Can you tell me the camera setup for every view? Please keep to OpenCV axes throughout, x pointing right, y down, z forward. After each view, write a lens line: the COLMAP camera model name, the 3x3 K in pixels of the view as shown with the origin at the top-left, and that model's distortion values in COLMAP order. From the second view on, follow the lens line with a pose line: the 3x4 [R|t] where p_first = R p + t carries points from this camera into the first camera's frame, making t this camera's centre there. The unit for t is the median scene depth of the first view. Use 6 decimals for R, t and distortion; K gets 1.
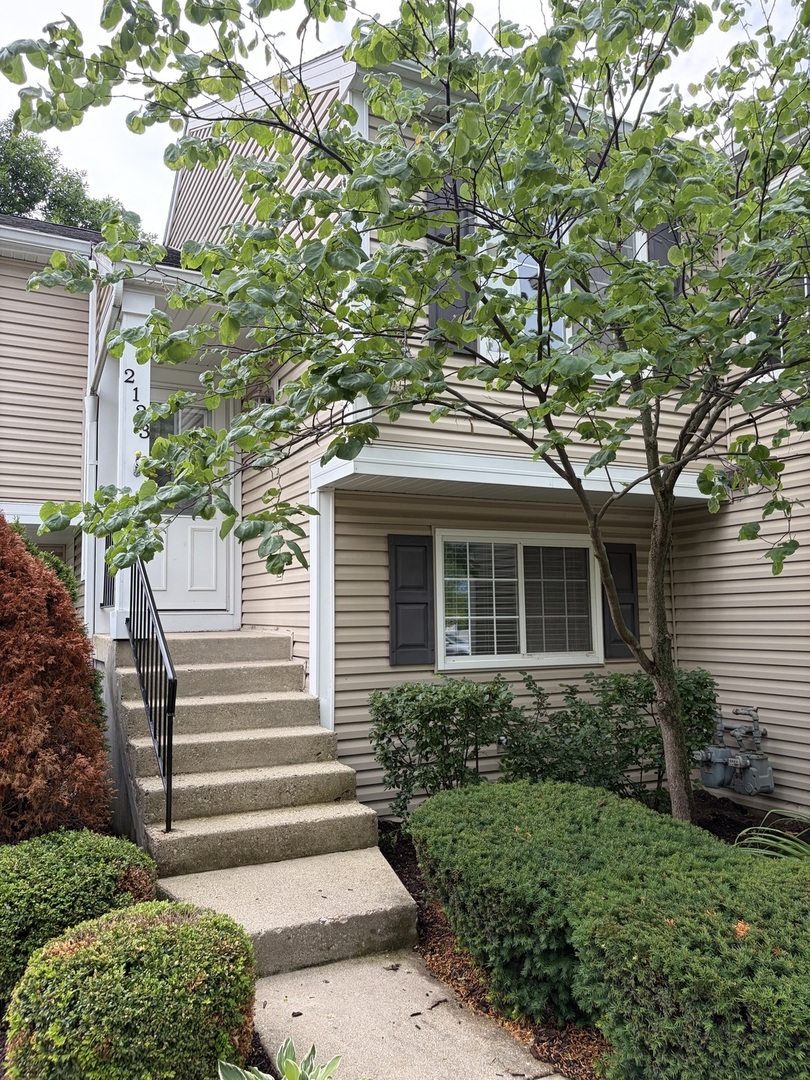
lens RADIAL K [[819.1, 0, 408.9], [0, 819.1, 533.5], [0, 0, 1]] dist [0.035046, -0.002368]
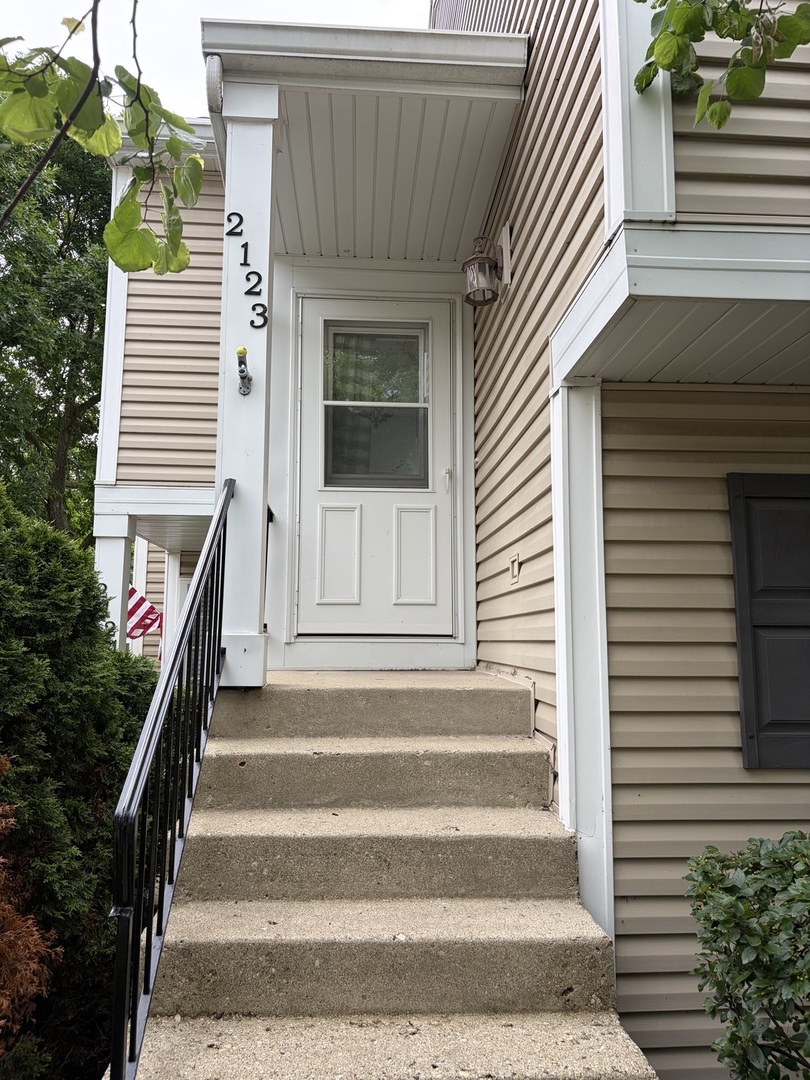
lens RADIAL K [[819.1, 0, 408.9], [0, 819.1, 533.5], [0, 0, 1]] dist [0.035046, -0.002368]
pose [[0.920550, -0.034642, -0.389087, -0.011996], [0.021887, 0.999069, -0.037167, 0.047965], [0.390012, 0.025698, 0.920451, 0.525583]]
